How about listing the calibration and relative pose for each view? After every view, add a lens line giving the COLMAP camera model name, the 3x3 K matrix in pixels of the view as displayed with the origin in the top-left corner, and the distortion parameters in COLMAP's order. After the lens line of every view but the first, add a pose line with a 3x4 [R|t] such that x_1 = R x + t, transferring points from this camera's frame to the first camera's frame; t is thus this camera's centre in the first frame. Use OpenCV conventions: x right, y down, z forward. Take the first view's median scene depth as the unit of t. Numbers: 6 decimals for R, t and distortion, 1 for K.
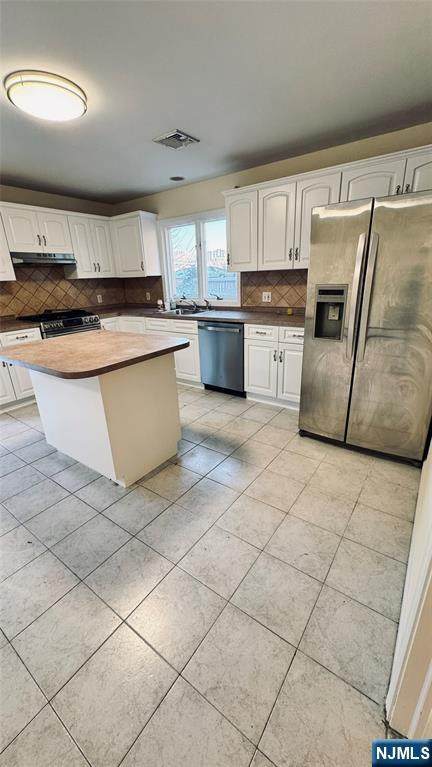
lens RADIAL K [[304.1, 0, 216.0], [0, 304.1, 383.5], [0, 0, 1]] dist [-0.000444, 0.000029]
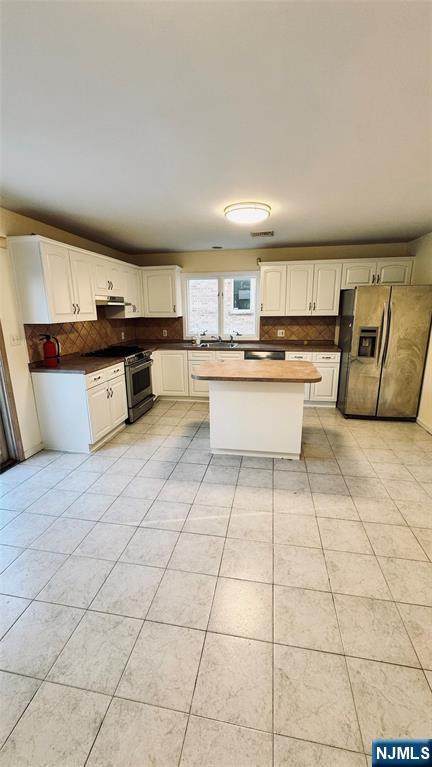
lens RADIAL K [[304.1, 0, 216.0], [0, 304.1, 383.5], [0, 0, 1]] dist [-0.000444, 0.000029]
pose [[0.899995, -0.078197, 0.428830, -0.740950], [0.124406, 0.988939, -0.080762, 0.025860], [-0.417771, 0.126034, 0.899768, -0.127088]]
